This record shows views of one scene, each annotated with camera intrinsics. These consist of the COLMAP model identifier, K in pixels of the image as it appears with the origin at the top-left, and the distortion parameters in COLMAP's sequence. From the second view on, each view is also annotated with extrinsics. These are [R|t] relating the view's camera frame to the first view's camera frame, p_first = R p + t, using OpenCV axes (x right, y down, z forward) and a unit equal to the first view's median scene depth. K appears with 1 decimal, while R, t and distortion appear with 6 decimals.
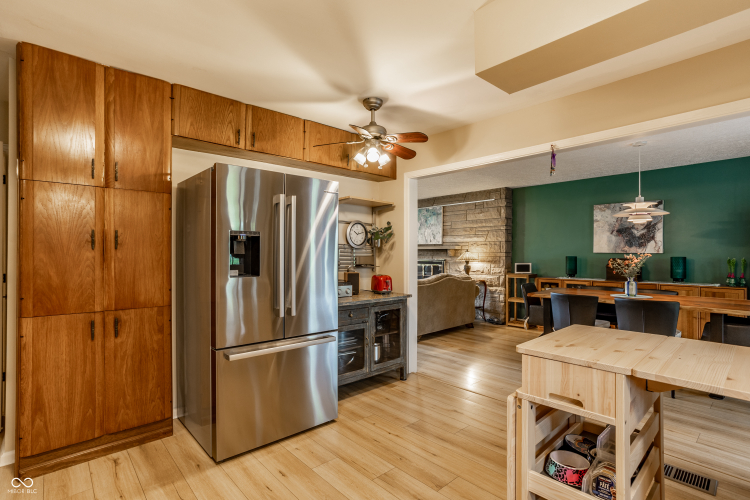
lens RADIAL K [[365.4, 0, 363.4], [0, 365.4, 253.6], [0, 0, 1]] dist [-0.024890, 0.012149]
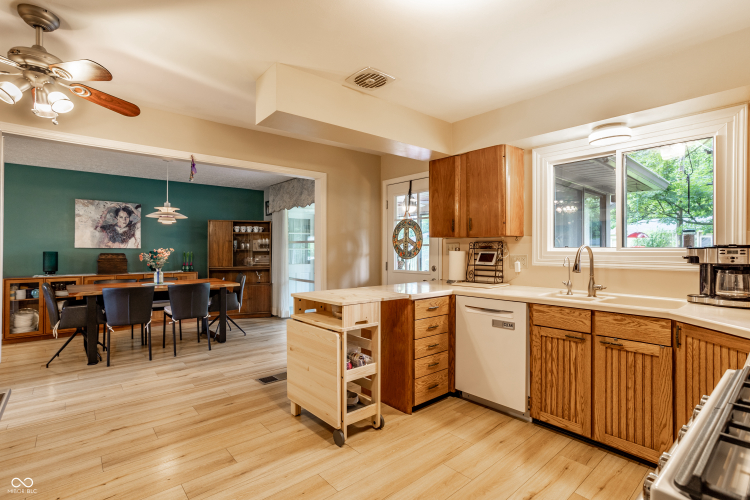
lens RADIAL K [[365.4, 0, 360.5], [0, 365.4, 250.3], [0, 0, 1]] dist [-0.024890, 0.012149]
pose [[0.033429, -0.001539, 0.999440, -0.342670], [-0.000999, 0.999998, 0.001573, 0.002420], [-0.999441, -0.001051, 0.033427, 0.227022]]
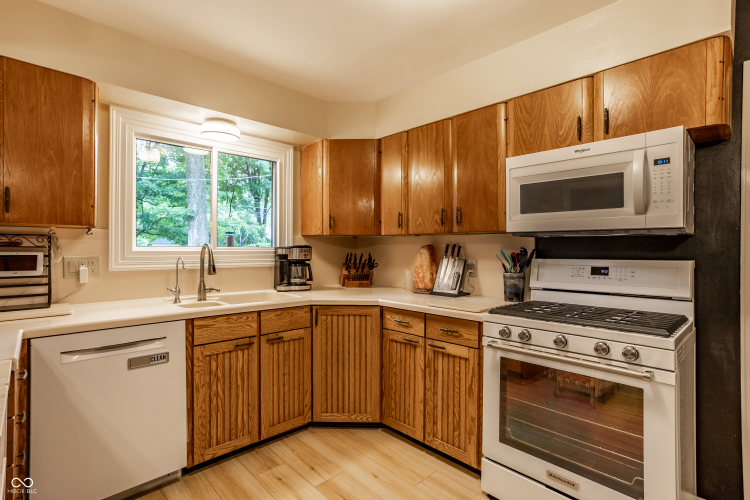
lens RADIAL K [[365.4, 0, 375.1], [0, 365.4, 251.4], [0, 0, 1]] dist [-0.024890, 0.012149]
pose [[-0.998959, -0.002075, -0.045576, -0.007980], [-0.002307, 0.999985, 0.005037, 0.002206], [0.045564, 0.005137, -0.998948, 0.401594]]
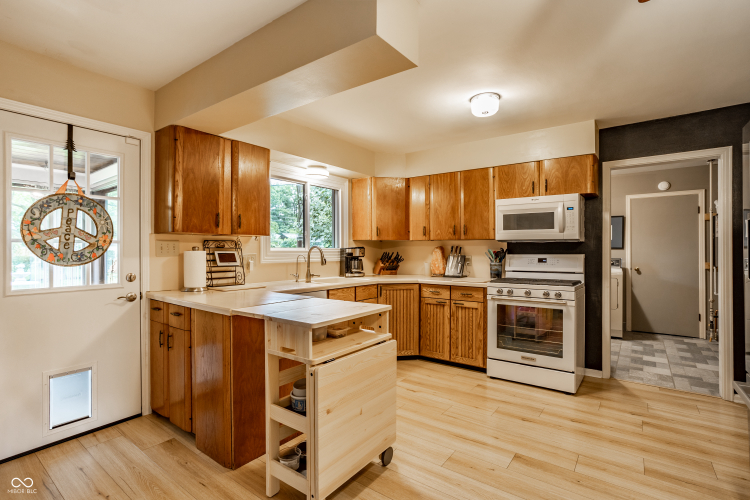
lens RADIAL K [[365.4, 0, 381.9], [0, 365.4, 250.9], [0, 0, 1]] dist [-0.024890, 0.012149]
pose [[-0.974688, 0.000662, -0.223568, 0.223652], [0.000198, 0.999998, 0.002095, 0.003709], [0.223569, 0.001998, -0.974686, 0.682187]]
